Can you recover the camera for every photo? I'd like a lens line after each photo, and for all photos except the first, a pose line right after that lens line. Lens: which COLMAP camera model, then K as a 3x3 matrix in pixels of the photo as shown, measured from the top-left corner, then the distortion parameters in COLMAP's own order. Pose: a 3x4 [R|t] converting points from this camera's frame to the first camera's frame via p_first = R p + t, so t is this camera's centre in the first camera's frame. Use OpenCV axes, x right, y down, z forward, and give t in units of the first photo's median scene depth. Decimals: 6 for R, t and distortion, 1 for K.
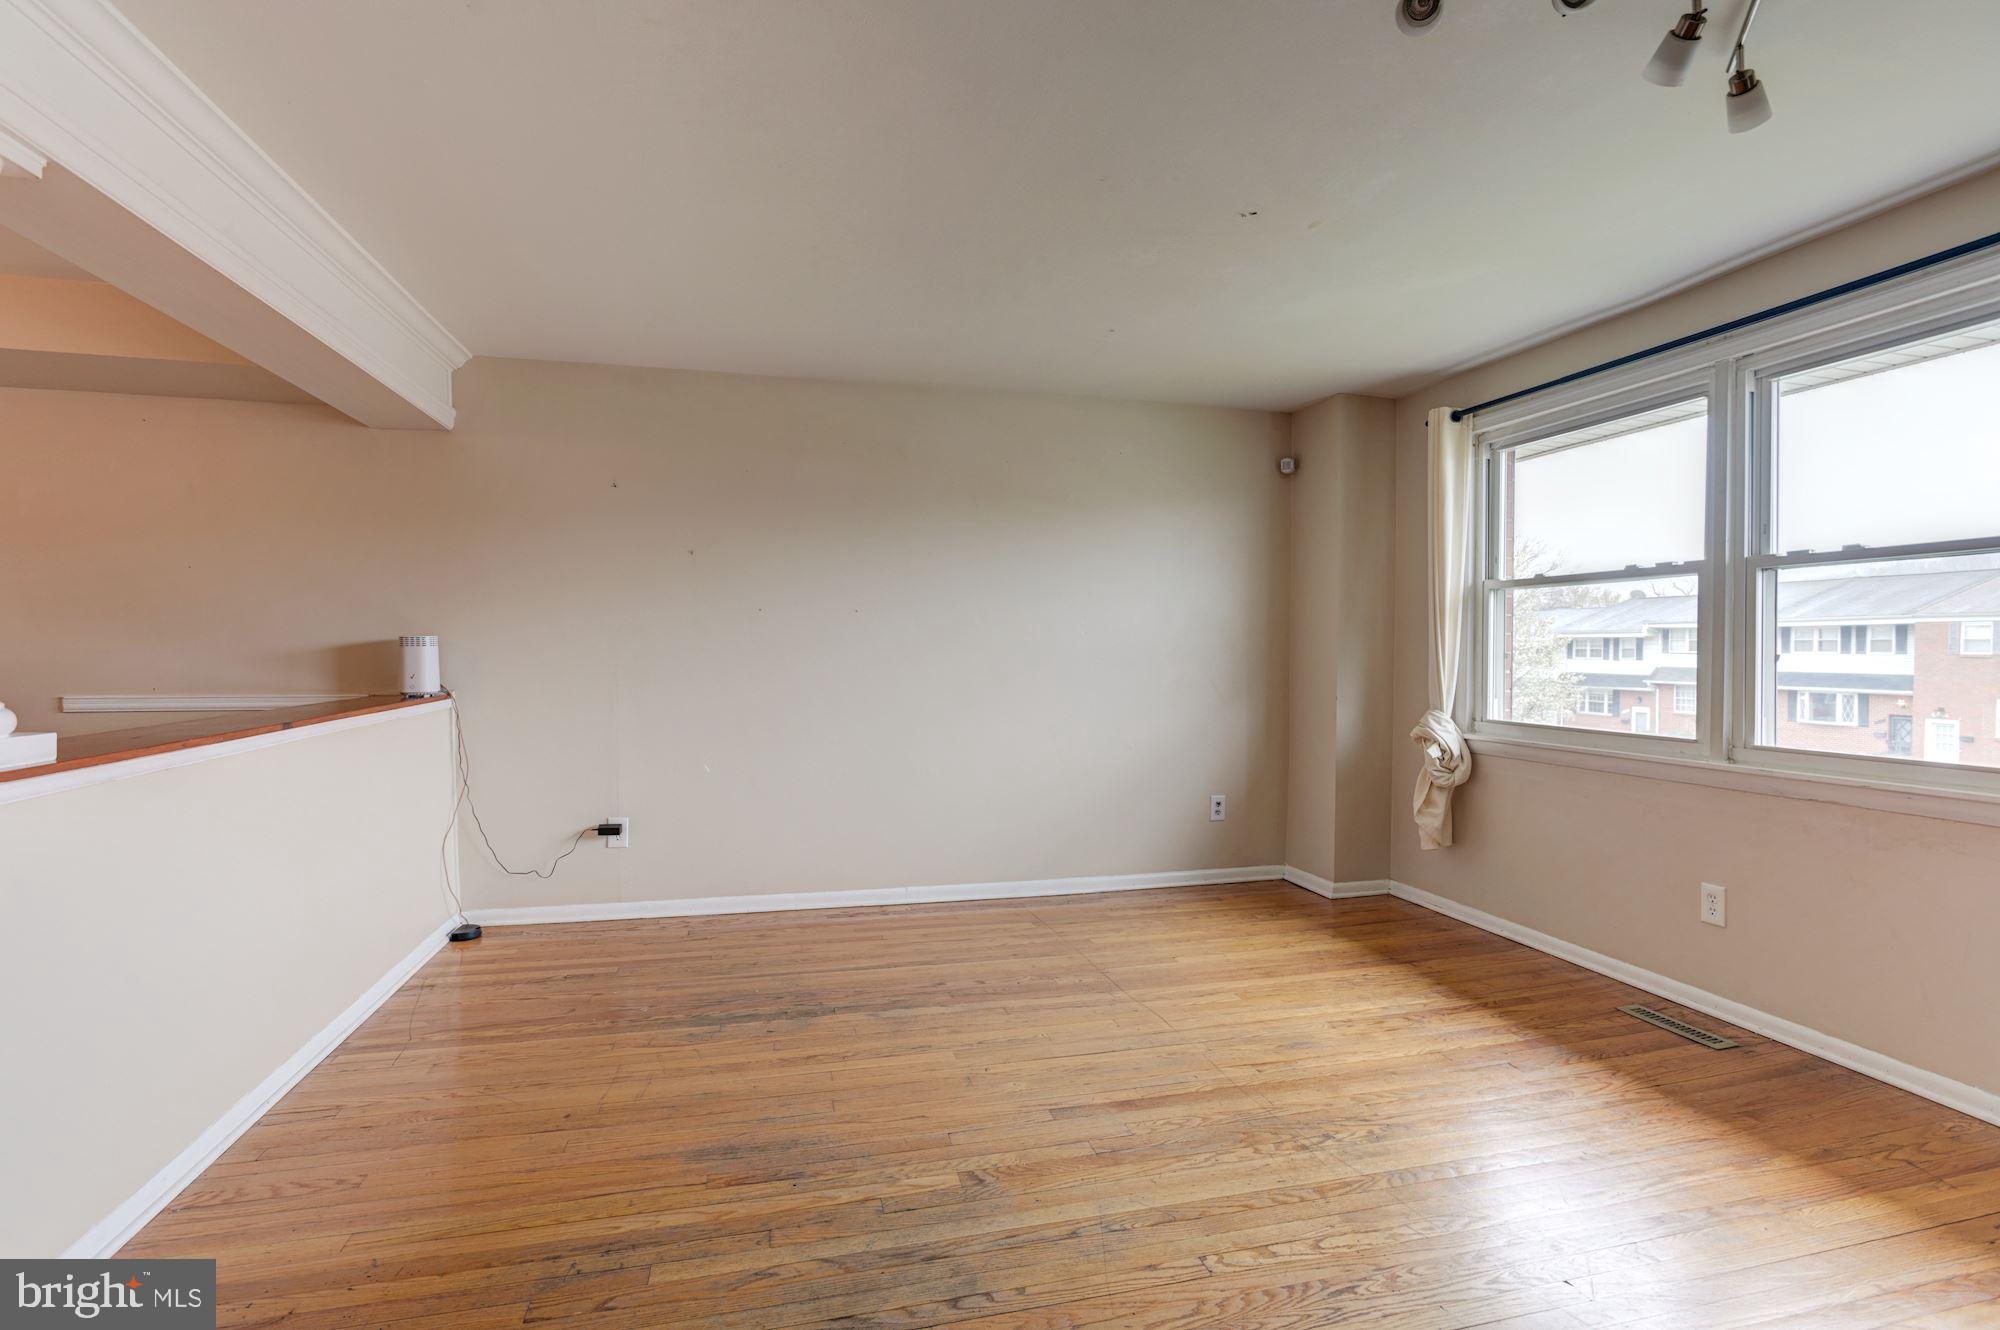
lens RADIAL K [[958.7, 0, 1002.7], [0, 958.7, 658.3], [0, 0, 1]] dist [-0.058137, 0.027963]
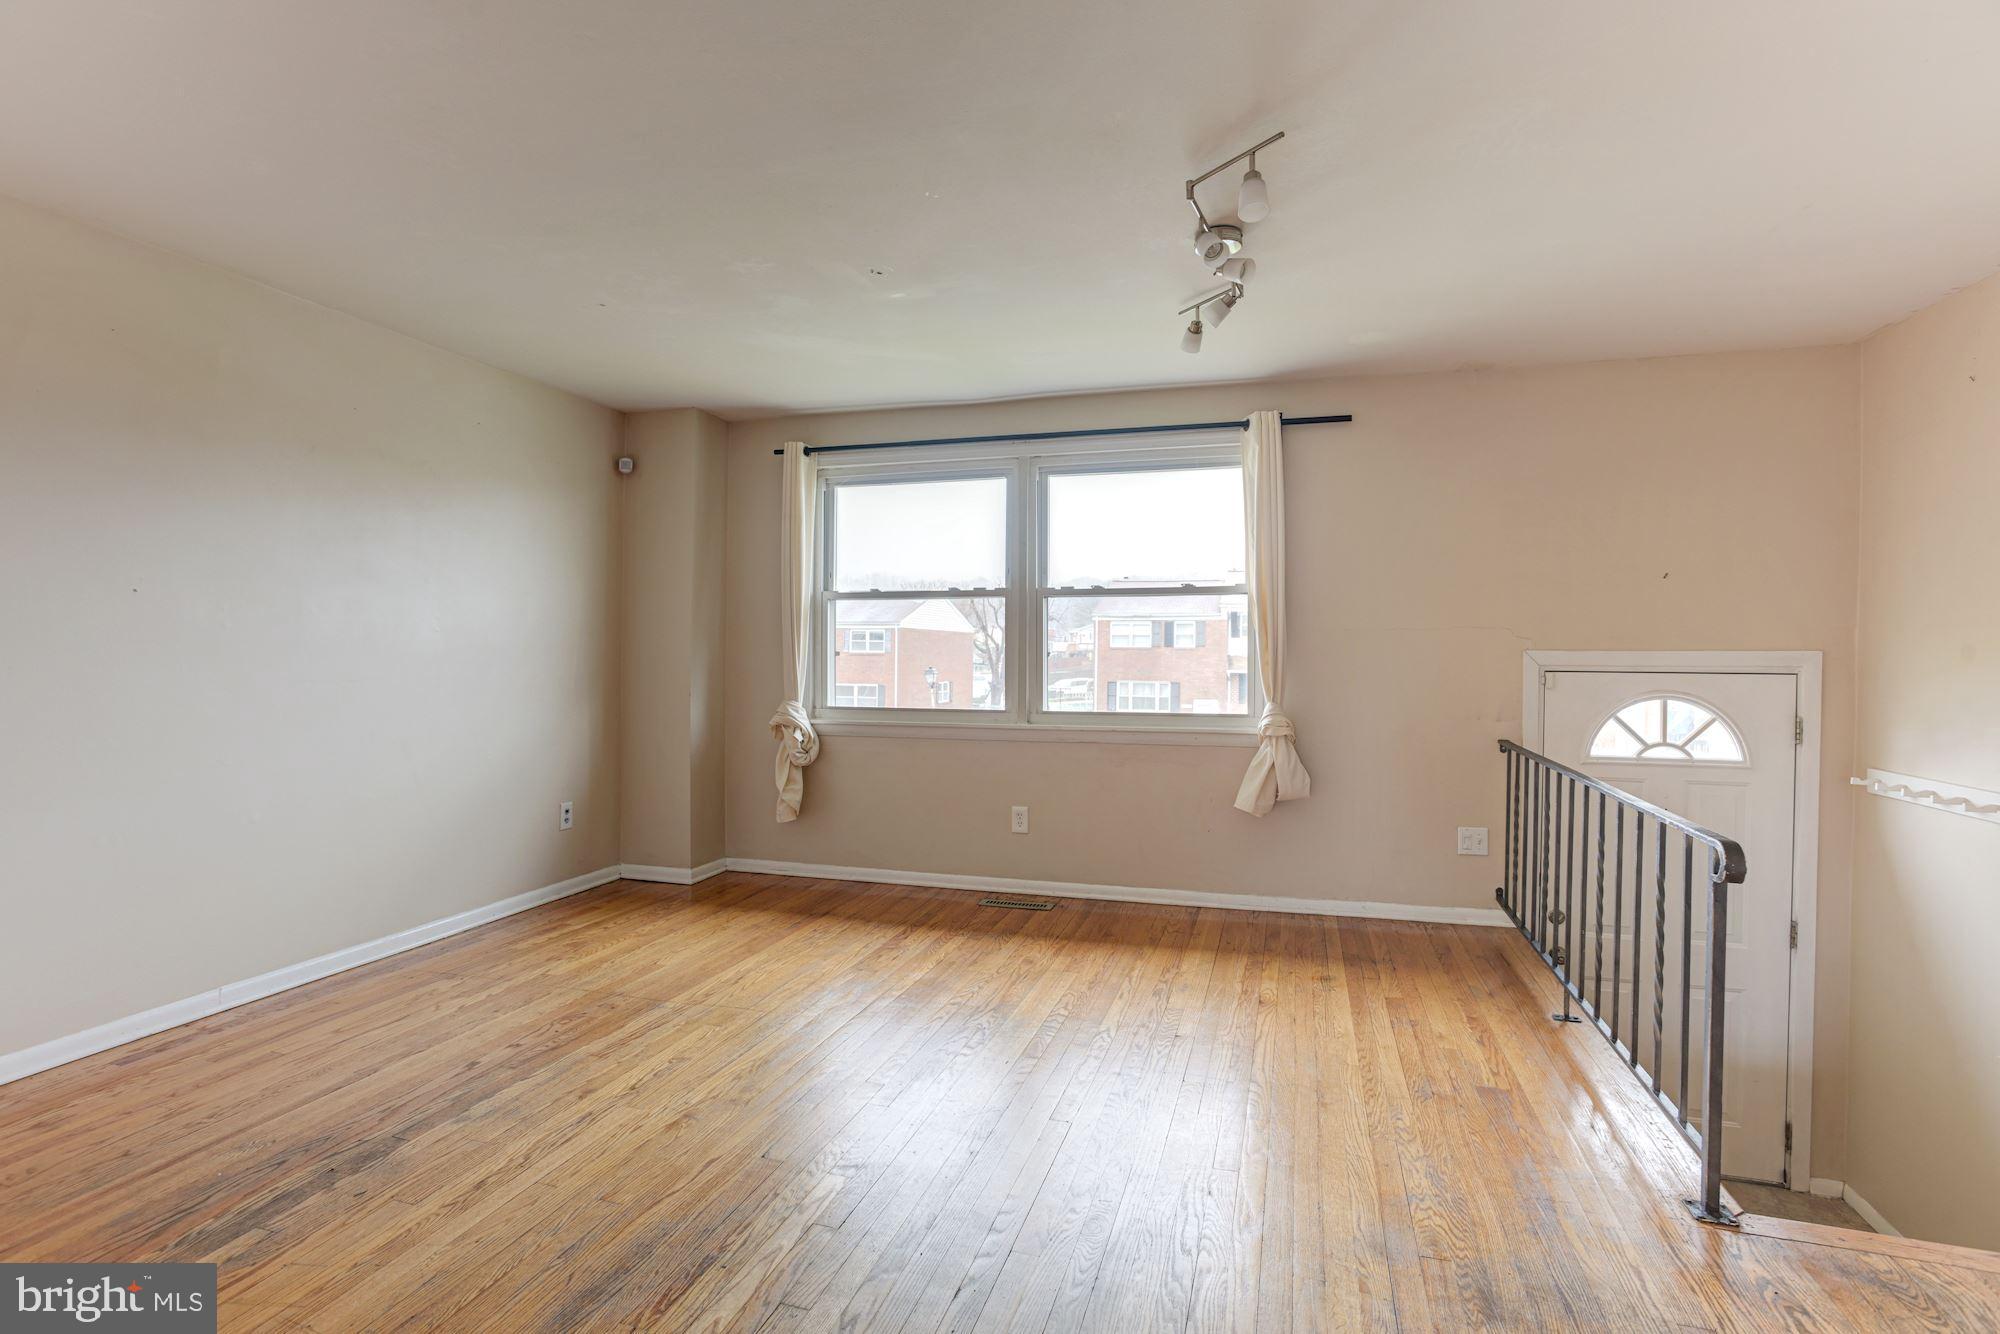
lens RADIAL K [[958.7, 0, 1002.7], [0, 958.7, 660.3], [0, 0, 1]] dist [-0.058137, 0.027963]
pose [[0.520566, -0.008886, 0.853775, -0.454944], [0.006321, 0.999959, 0.006554, -0.001086], [-0.853798, 0.001985, 0.520601, 0.185130]]
